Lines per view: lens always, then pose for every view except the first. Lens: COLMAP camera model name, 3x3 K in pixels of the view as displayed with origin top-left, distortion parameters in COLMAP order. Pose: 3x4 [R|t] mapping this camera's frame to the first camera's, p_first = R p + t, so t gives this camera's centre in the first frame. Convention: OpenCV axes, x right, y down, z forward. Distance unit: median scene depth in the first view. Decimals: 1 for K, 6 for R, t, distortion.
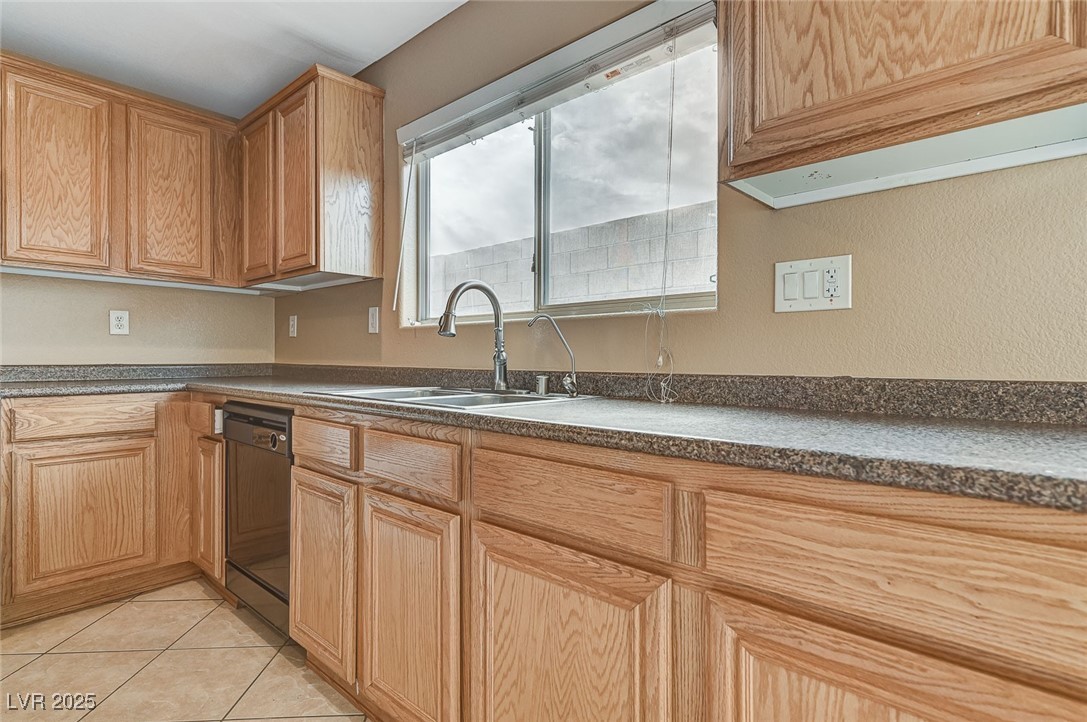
lens RADIAL K [[557.6, 0, 545.7], [0, 557.6, 359.3], [0, 0, 1]] dist [0.015038, -0.000043]
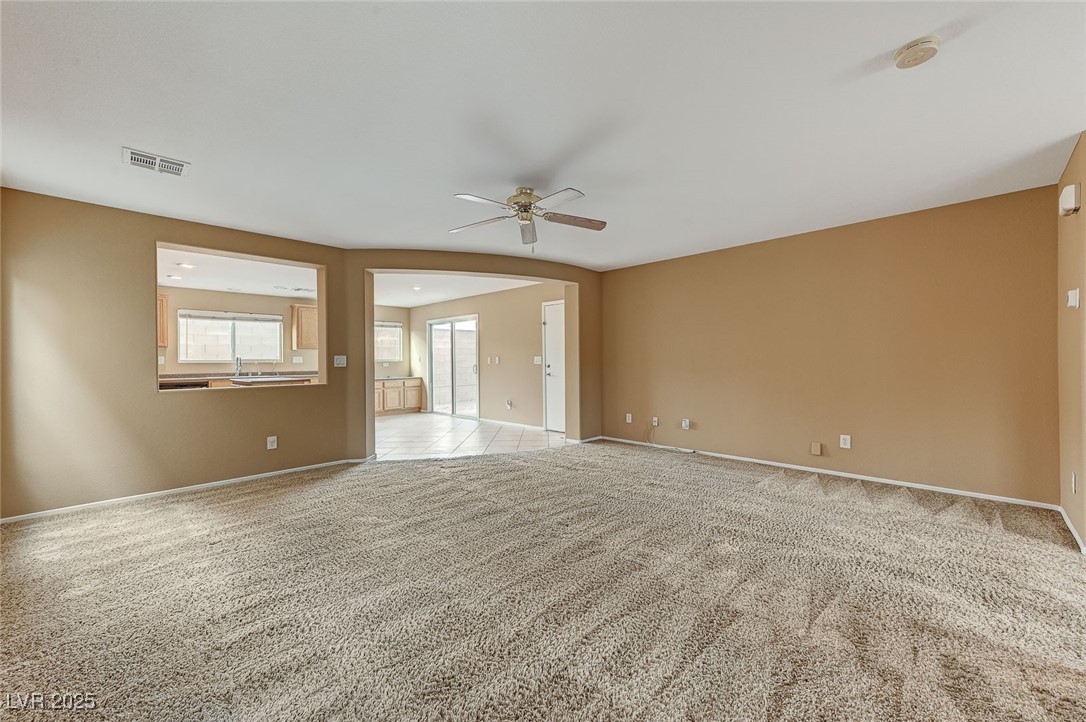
lens RADIAL K [[429.4, 0, 546.4], [0, 429.4, 360.2], [0, 0, 1]] dist [0.024015, 0.000081]
pose [[0.045773, -0.000882, 0.998951, -3.240446], [0.011234, 0.999937, 0.000368, -0.050504], [-0.998889, 0.011205, 0.045780, -1.672833]]
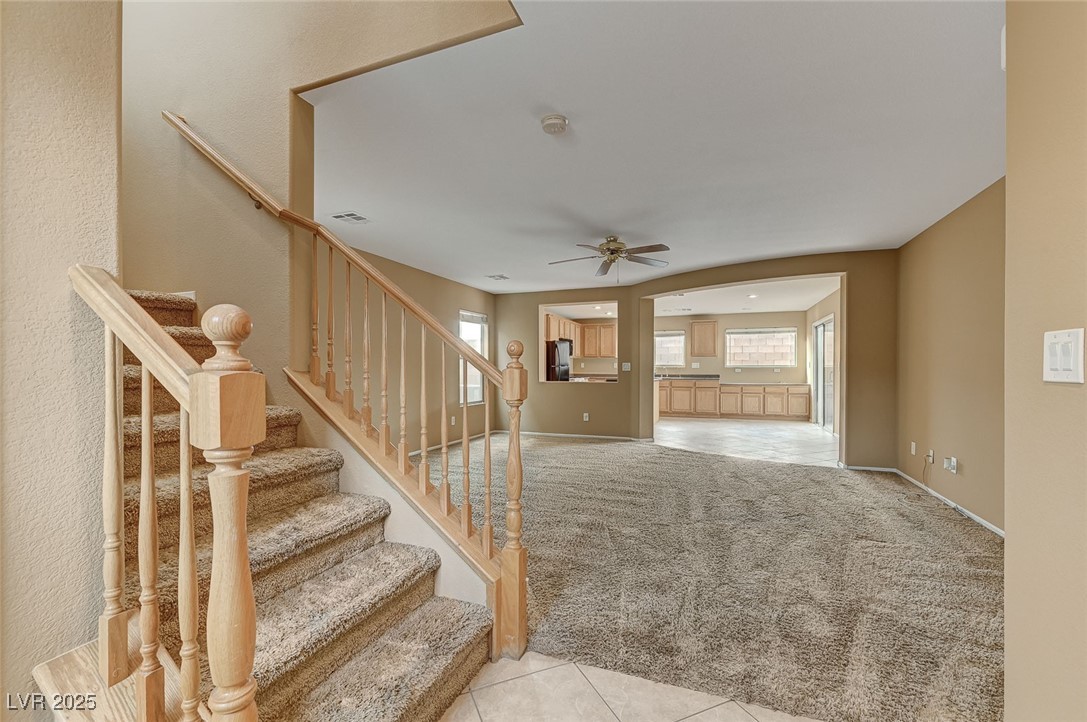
lens RADIAL K [[455.5, 0, 548.4], [0, 455.5, 368.3], [0, 0, 1]] dist [-0.003624, -0.000174]
pose [[0.931733, -0.001252, 0.363143, -2.824098], [0.001988, 0.999997, -0.001654, -0.040604], [-0.363139, 0.002263, 0.931732, -3.229783]]
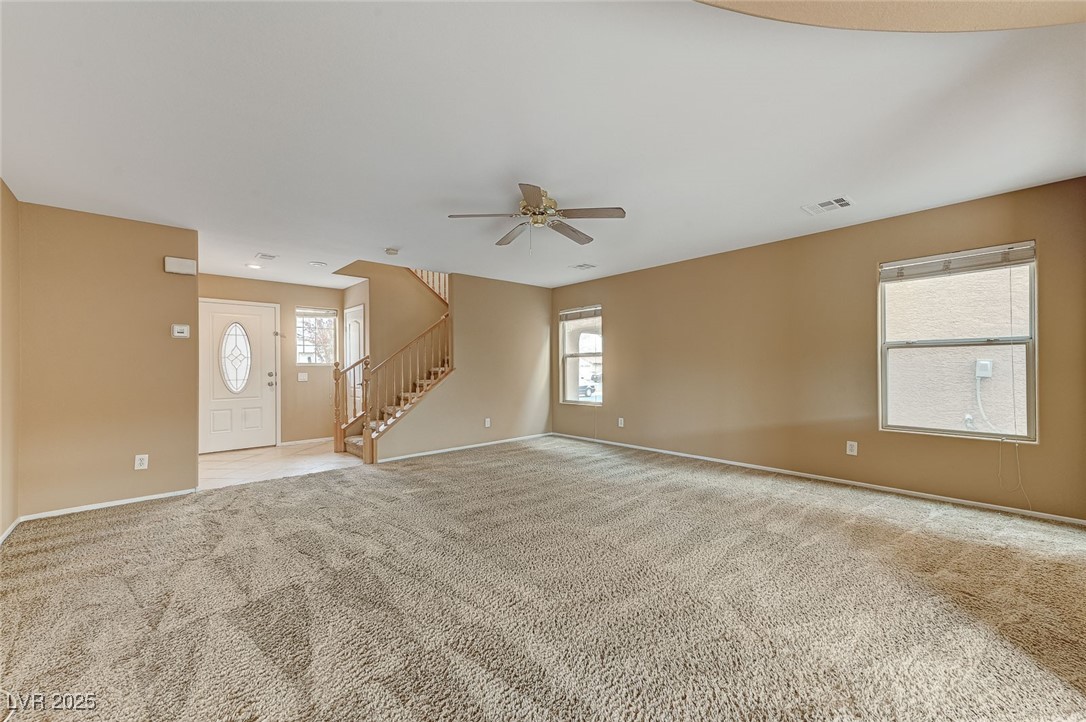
lens RADIAL K [[424.4, 0, 545.1], [0, 424.4, 367.3], [0, 0, 1]] dist [0.023976, 0.000100]
pose [[-0.093168, -0.000800, -0.995650, -0.554763], [0.005376, 0.999985, -0.001307, -0.040722], [0.995636, -0.005474, -0.093162, -1.407135]]
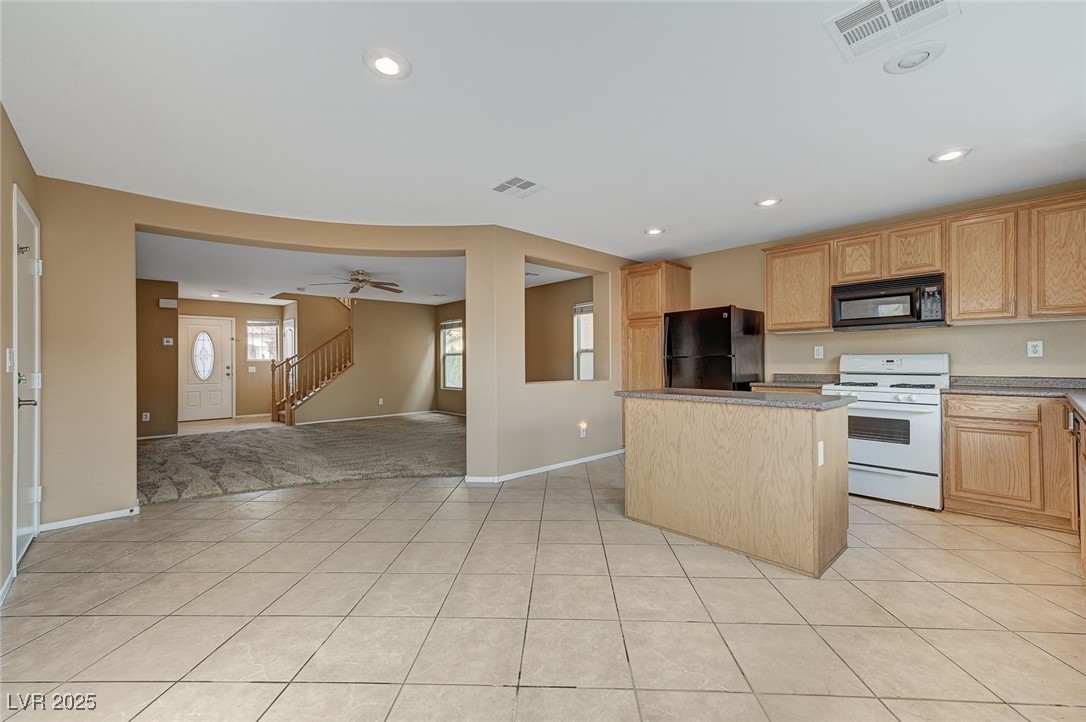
lens RADIAL K [[445.2, 0, 545.5], [0, 445.2, 360.0], [0, 0, 1]] dist [0.017194, 0.000003]
pose [[-0.083729, -0.006050, -0.996470, 0.666183], [0.003508, 0.999974, -0.006366, -0.039791], [0.996482, -0.004028, -0.083705, -0.233815]]
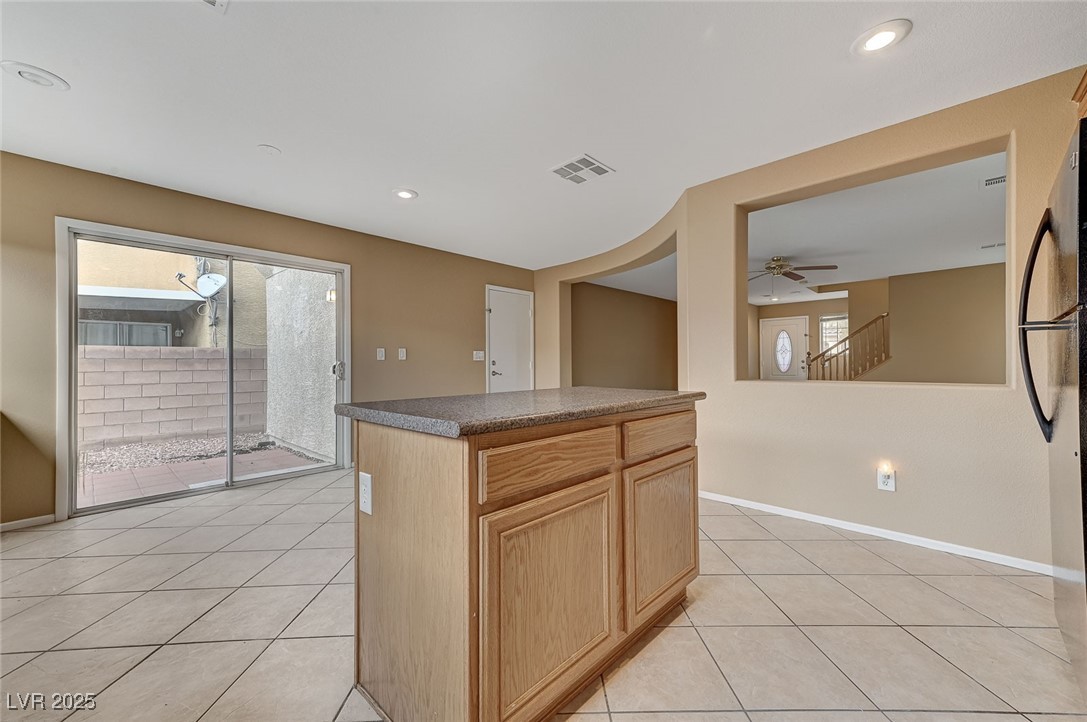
lens RADIAL K [[429.8, 0, 546.9], [0, 429.8, 360.2], [0, 0, 1]] dist [0.024015, 0.000081]
pose [[-0.999770, 0.005248, 0.020809, -0.650190], [0.005120, 0.999968, -0.006176, -0.008404], [-0.020840, -0.006068, -0.999764, 0.885278]]
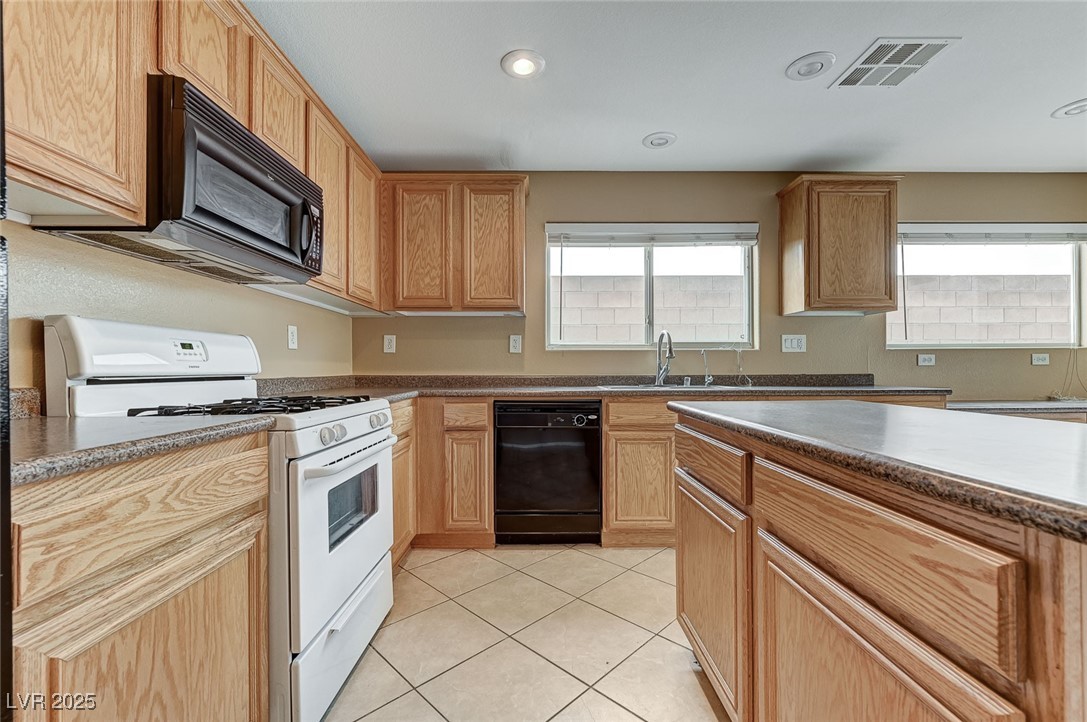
lens RADIAL K [[455.5, 0, 548.4], [0, 455.5, 368.3], [0, 0, 1]] dist [-0.003624, -0.000174]
pose [[0.729224, -0.004896, 0.684257, -1.198561], [0.007124, 0.999975, -0.000438, -0.005017], [-0.684237, 0.005194, 0.729241, 0.072485]]
